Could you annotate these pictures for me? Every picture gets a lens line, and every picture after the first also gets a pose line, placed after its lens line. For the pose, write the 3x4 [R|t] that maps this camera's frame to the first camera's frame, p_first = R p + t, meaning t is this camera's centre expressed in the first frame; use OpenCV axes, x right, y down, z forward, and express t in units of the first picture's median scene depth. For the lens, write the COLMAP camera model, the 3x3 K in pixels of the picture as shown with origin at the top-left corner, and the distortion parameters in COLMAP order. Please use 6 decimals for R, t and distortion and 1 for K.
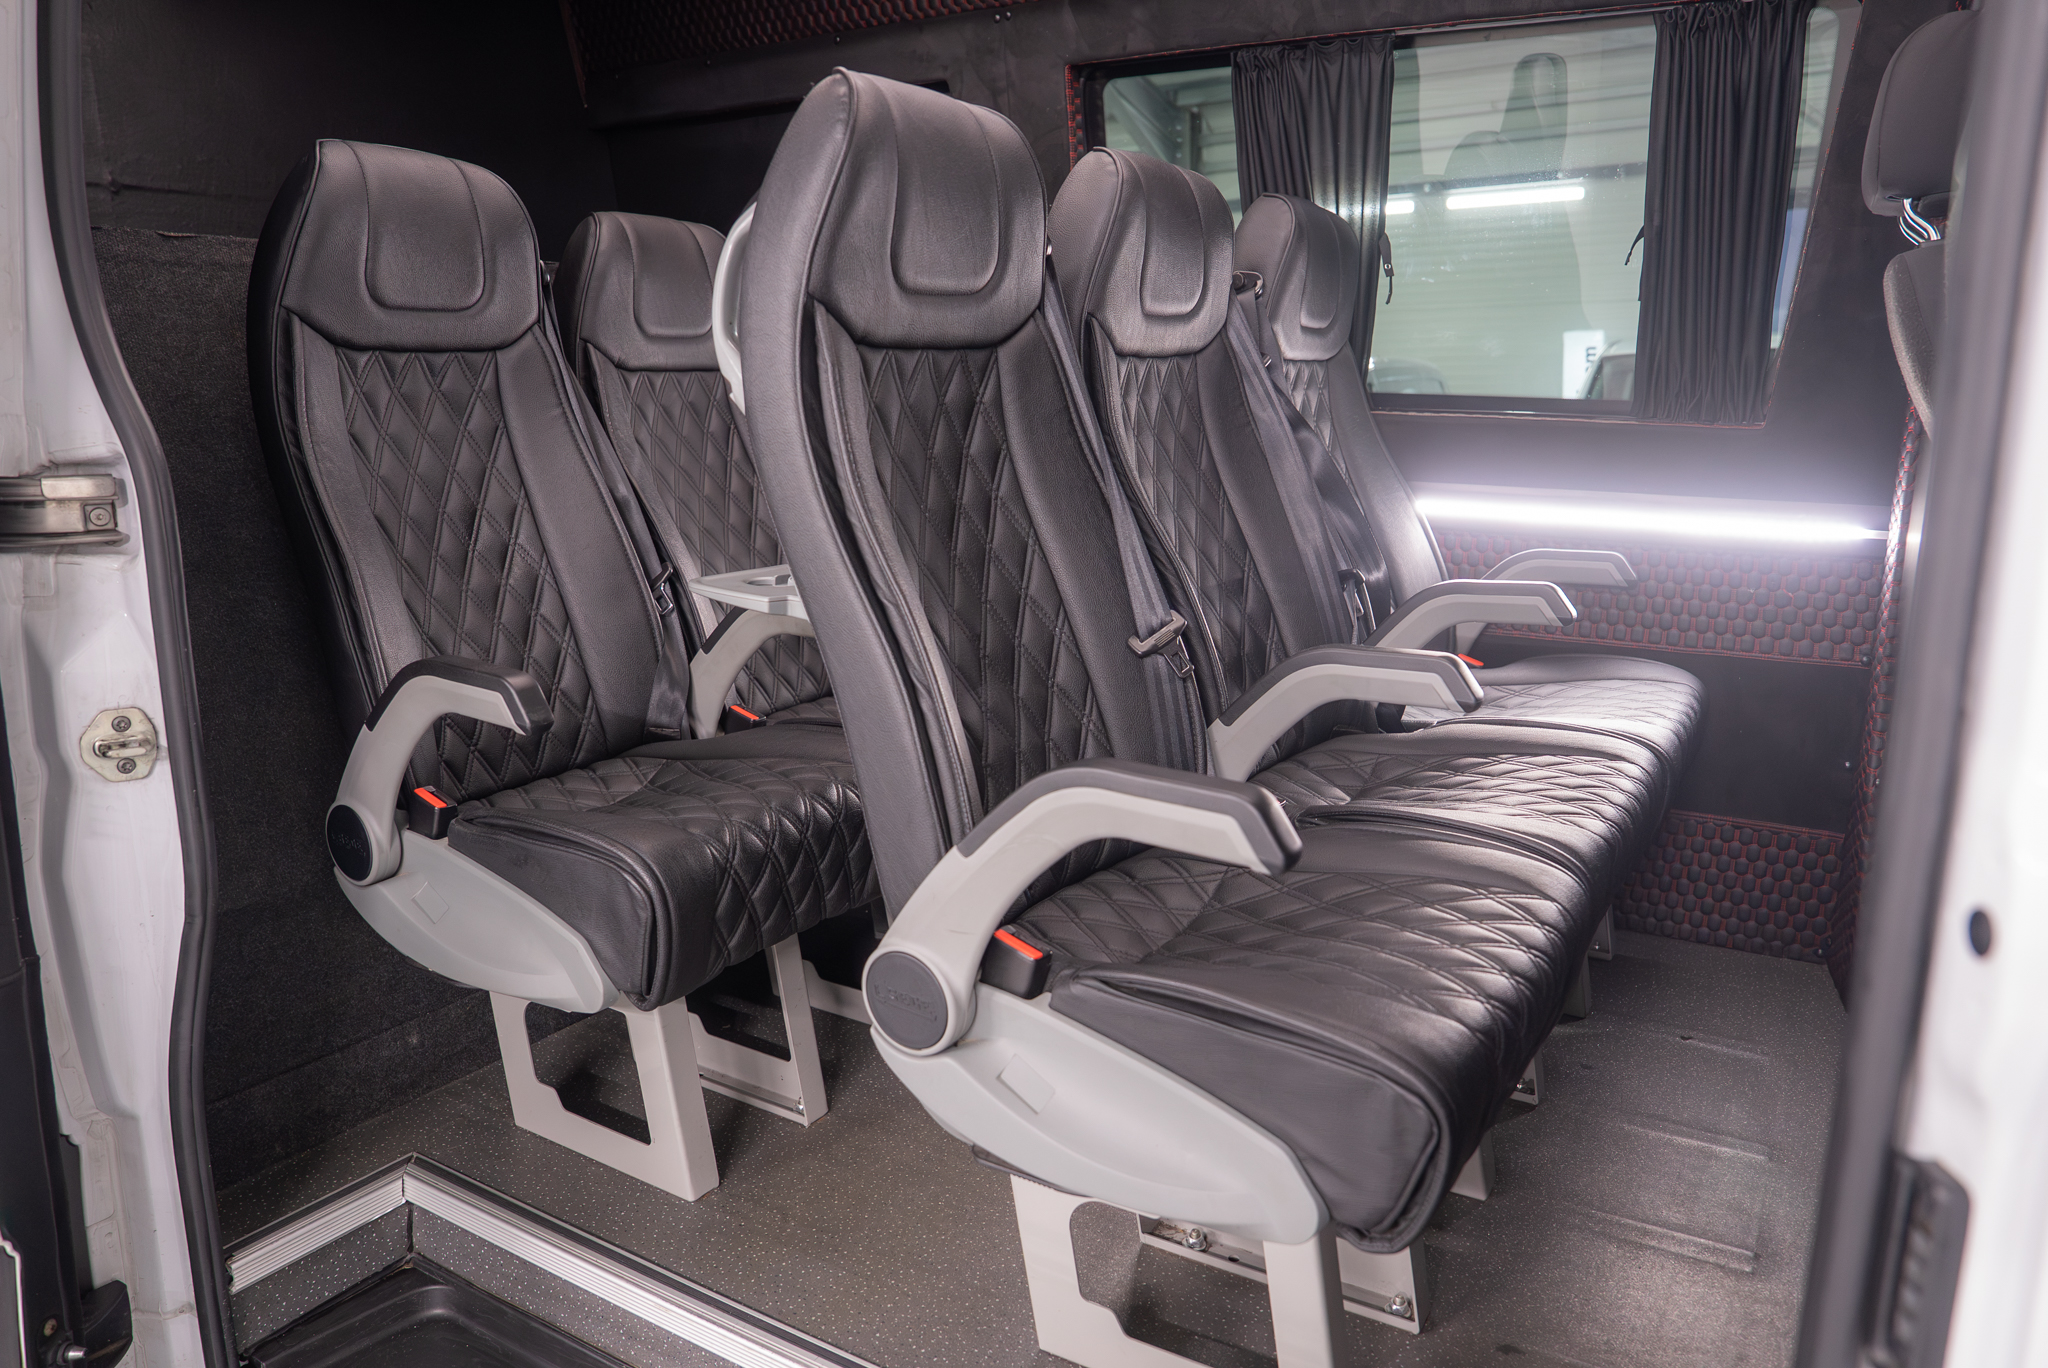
lens RADIAL K [[1416.4, 0, 1011.1], [0, 1416.4, 684.2], [0, 0, 1]] dist [-0.117710, 0.083456]
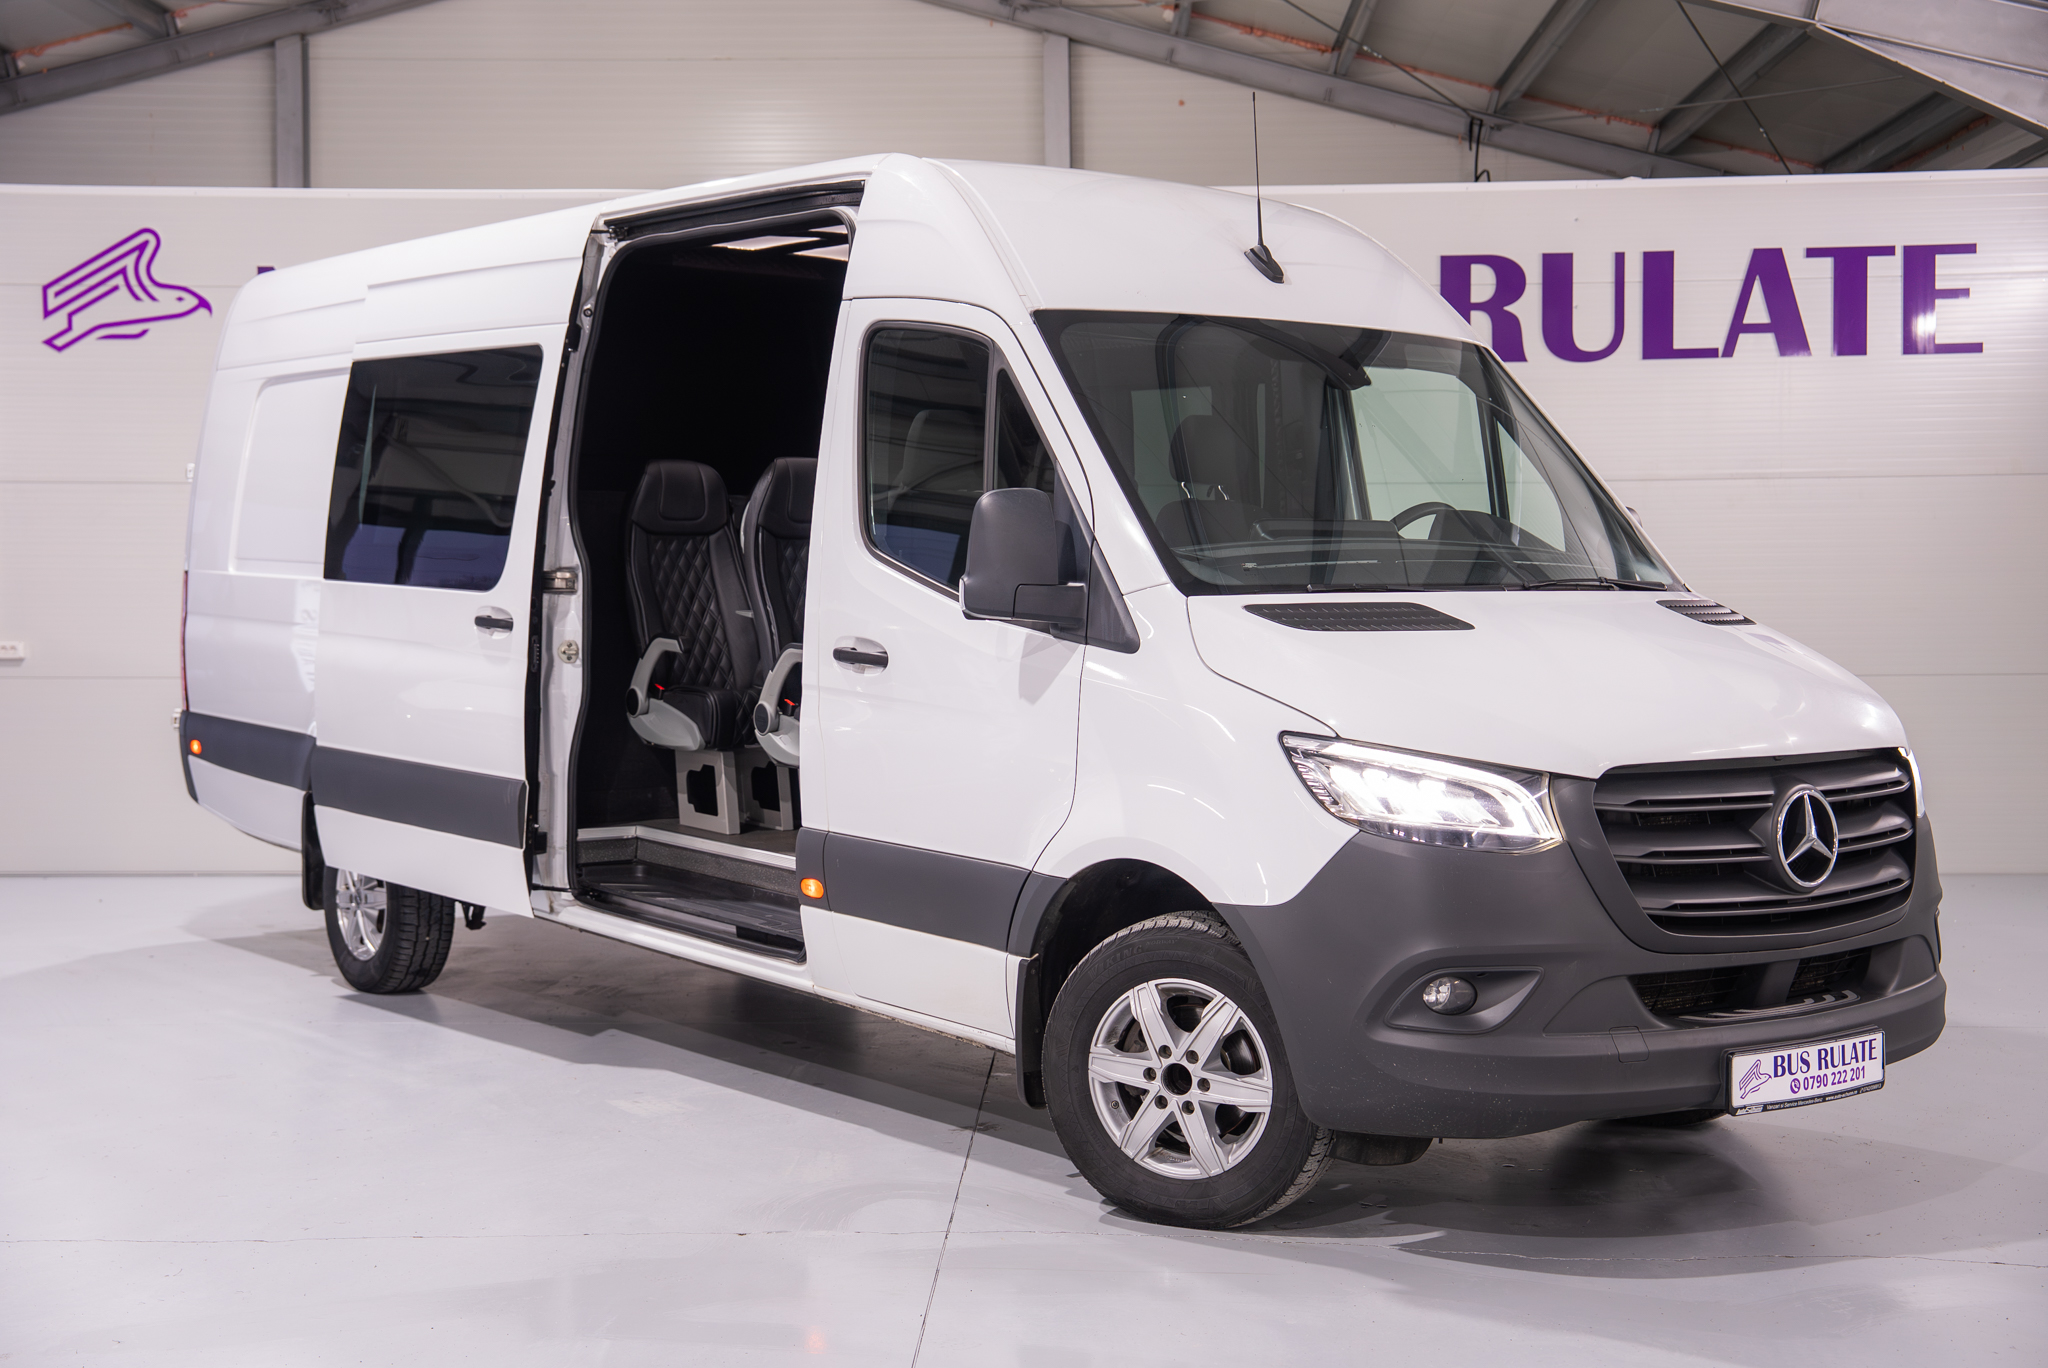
lens RADIAL K [[2576.4, 0, 1030.9], [0, 2576.4, 676.1], [0, 0, 1]] dist [0.000390, 0.038147]
pose [[0.938147, 0.029551, -0.344975, 2.138832], [-0.083569, 0.986220, -0.142781, 0.753431], [0.336002, 0.162779, 0.927689, -3.688572]]
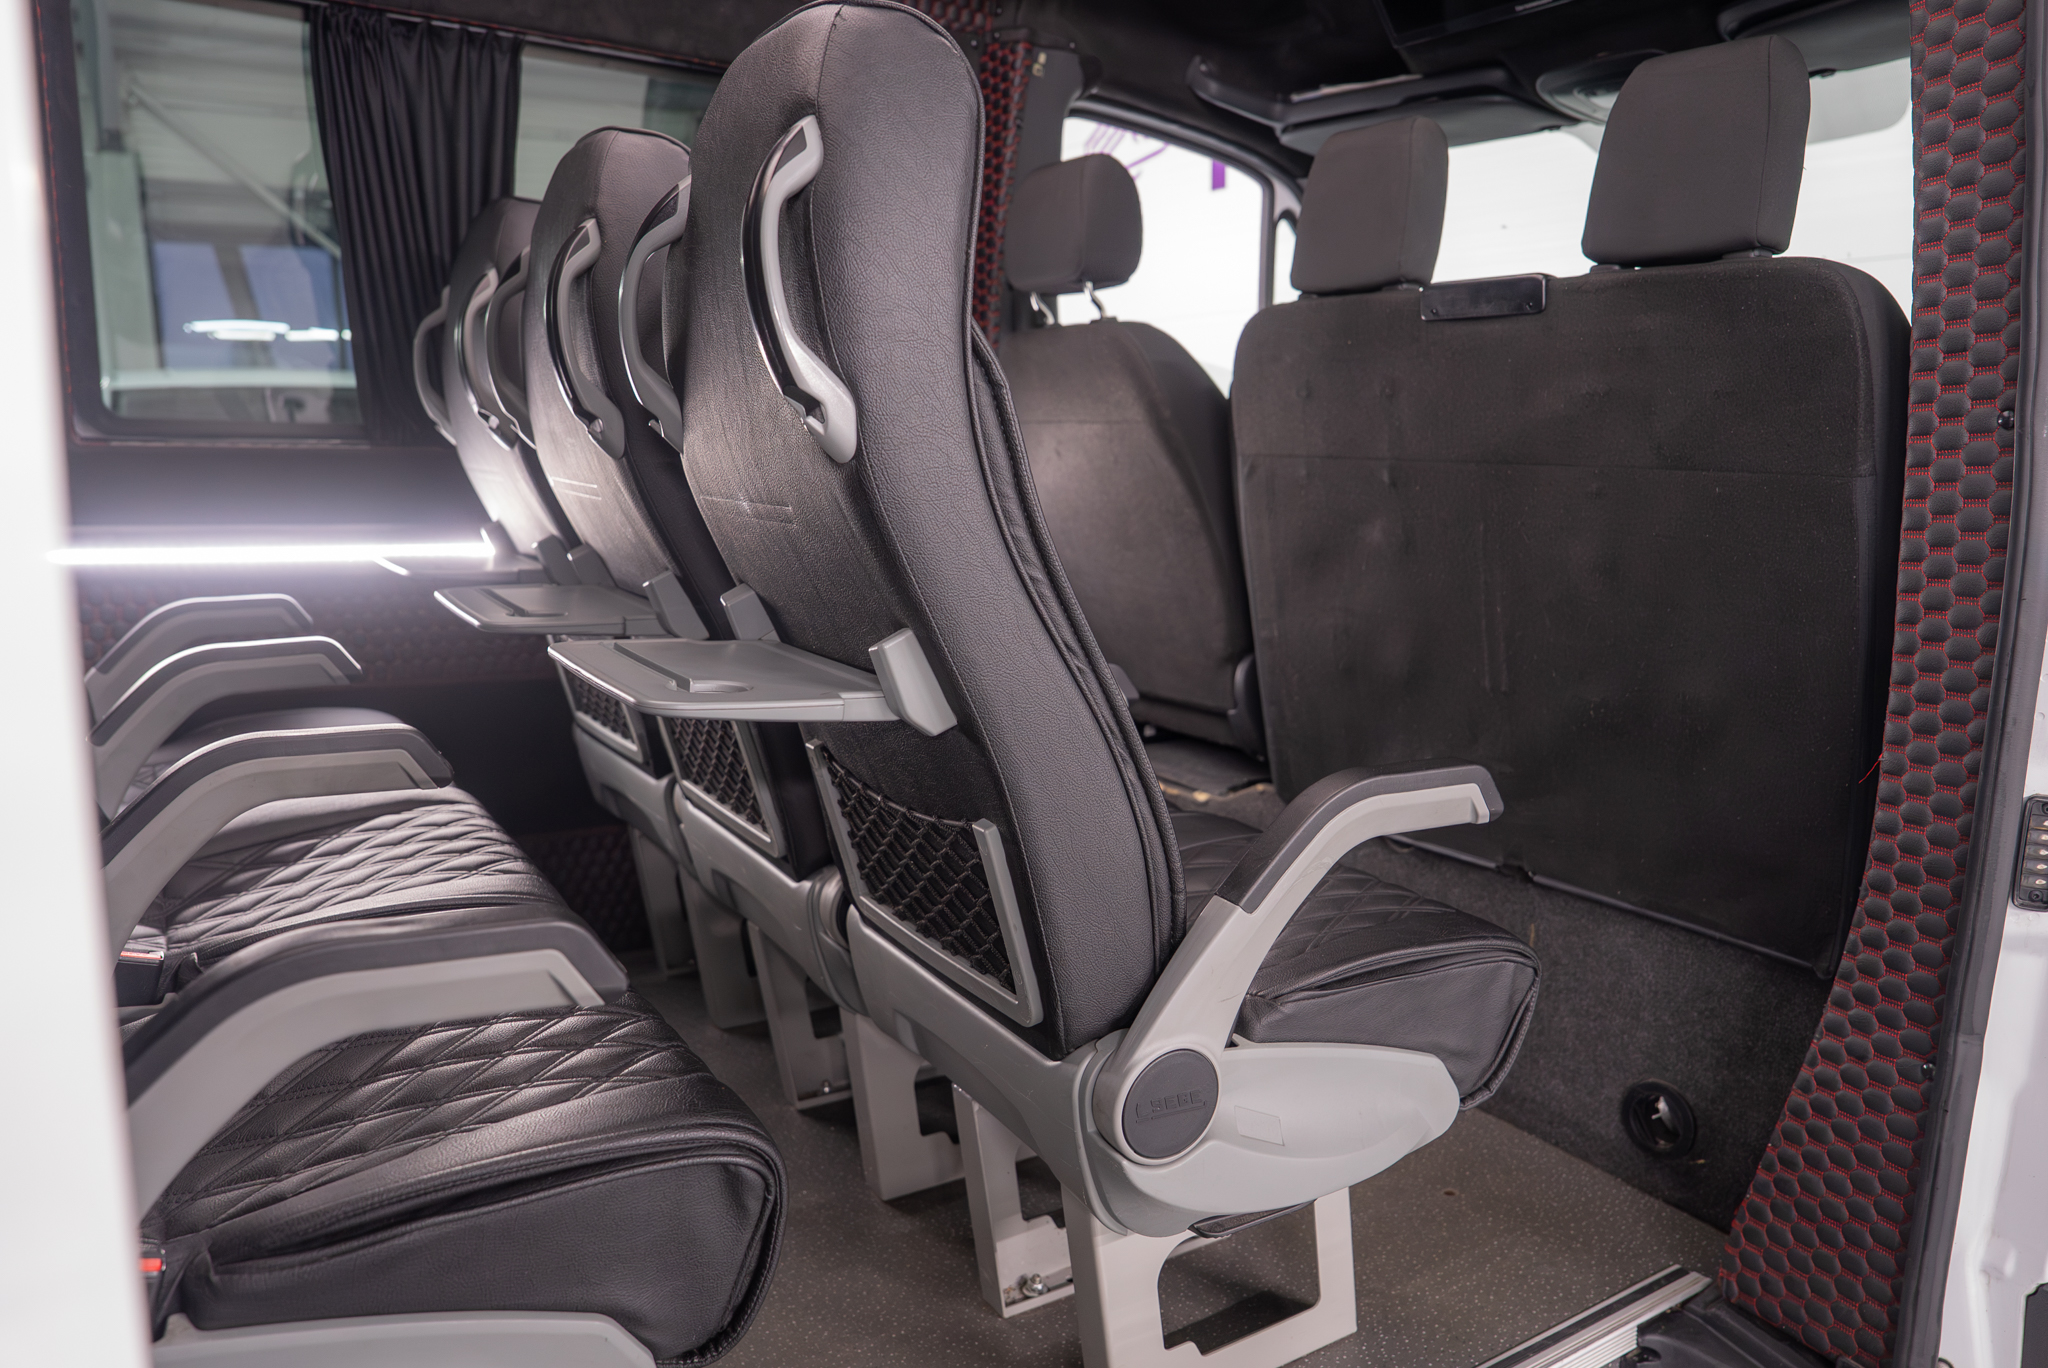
lens RADIAL K [[1413.2, 0, 1021.0], [0, 1413.2, 674.4], [0, 0, 1]] dist [-0.105683, 0.063551]
pose [[0.435308, -0.132966, 0.890408, -0.657564], [0.161767, 0.984488, 0.067930, -0.094654], [-0.885629, 0.114468, 0.450065, 0.492309]]
